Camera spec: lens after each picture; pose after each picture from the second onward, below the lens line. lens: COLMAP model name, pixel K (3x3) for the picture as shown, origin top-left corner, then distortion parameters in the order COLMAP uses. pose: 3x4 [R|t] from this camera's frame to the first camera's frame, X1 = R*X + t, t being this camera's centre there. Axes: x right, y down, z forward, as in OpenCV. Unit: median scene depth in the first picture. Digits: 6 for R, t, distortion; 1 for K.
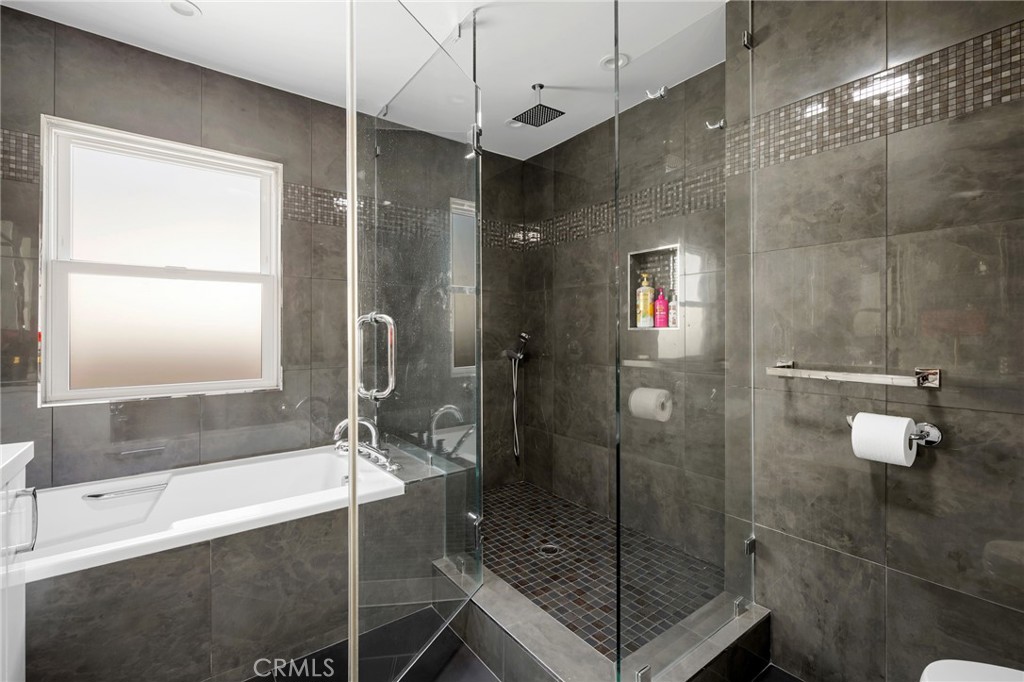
lens RADIAL K [[441.6, 0, 503.4], [0, 441.6, 331.0], [0, 0, 1]] dist [-0.002626, -0.000058]
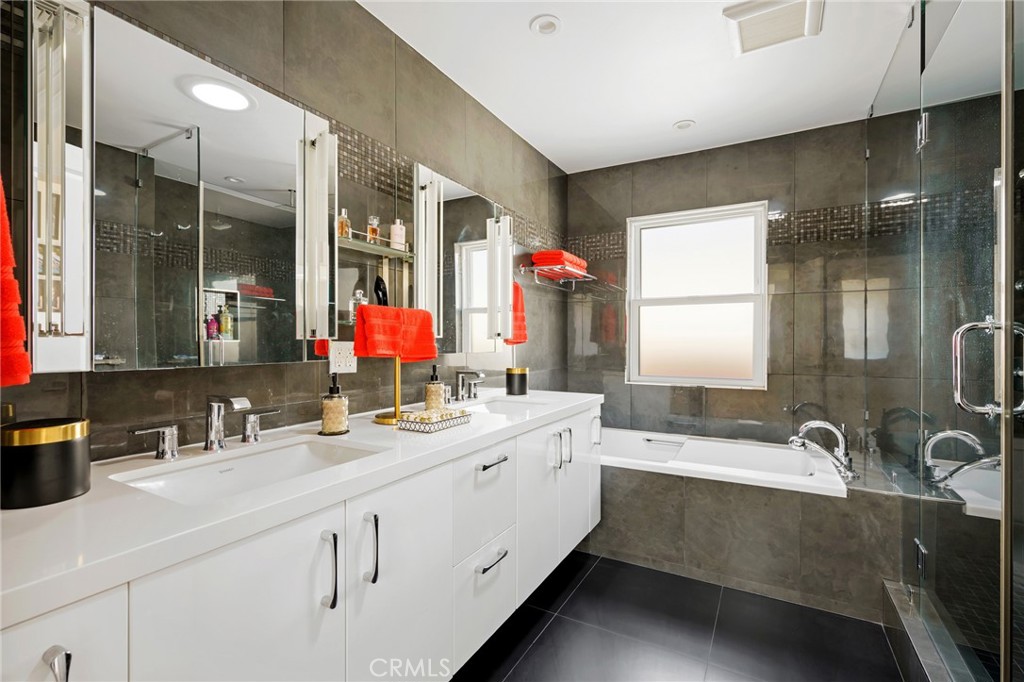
lens RADIAL K [[462.5, 0, 514.1], [0, 462.5, 341.1], [0, 0, 1]] dist [-0.003120, 0.000923]
pose [[0.395045, 0.001812, -0.918660, 0.440710], [0.001189, 0.999996, 0.002483, -0.003198], [0.918661, -0.002073, 0.395041, -0.139918]]
